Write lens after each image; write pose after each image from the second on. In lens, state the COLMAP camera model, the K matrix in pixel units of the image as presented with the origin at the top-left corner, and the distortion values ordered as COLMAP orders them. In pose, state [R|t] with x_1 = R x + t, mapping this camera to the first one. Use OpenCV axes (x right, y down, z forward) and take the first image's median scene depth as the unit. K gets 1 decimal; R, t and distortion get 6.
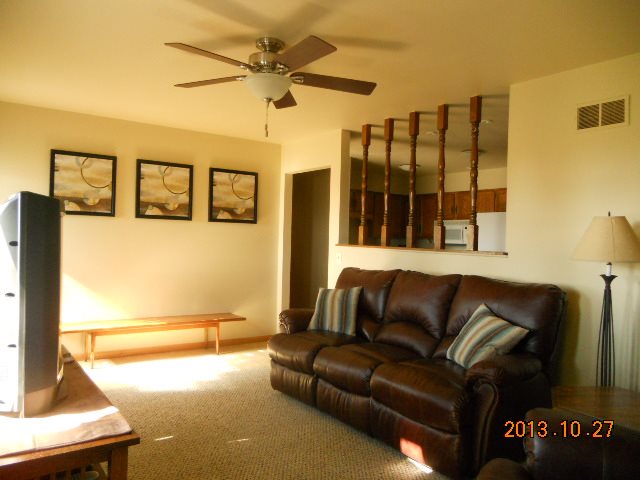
lens RADIAL K [[488.3, 0, 320.0], [0, 488.3, 240.0], [0, 0, 1]] dist [-0.004398, -0.001229]
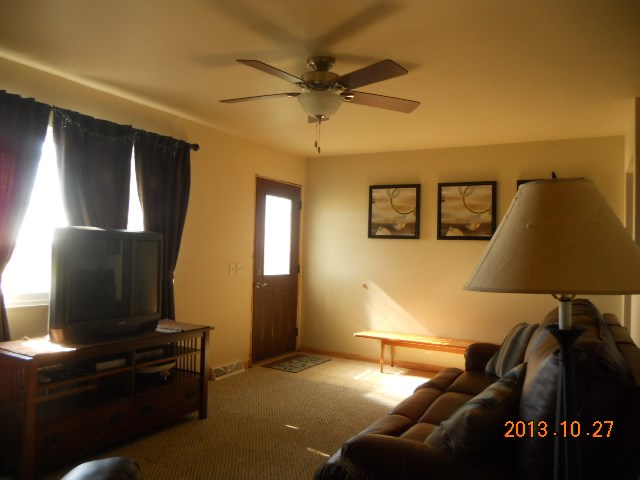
lens RADIAL K [[488.3, 0, 320.0], [0, 488.3, 240.0], [0, 0, 1]] dist [-0.004398, -0.001229]
pose [[0.456448, -0.036319, -0.889009, 0.527671], [-0.018610, 0.998558, -0.050349, 0.015781], [0.889556, 0.039526, 0.455114, 0.366219]]
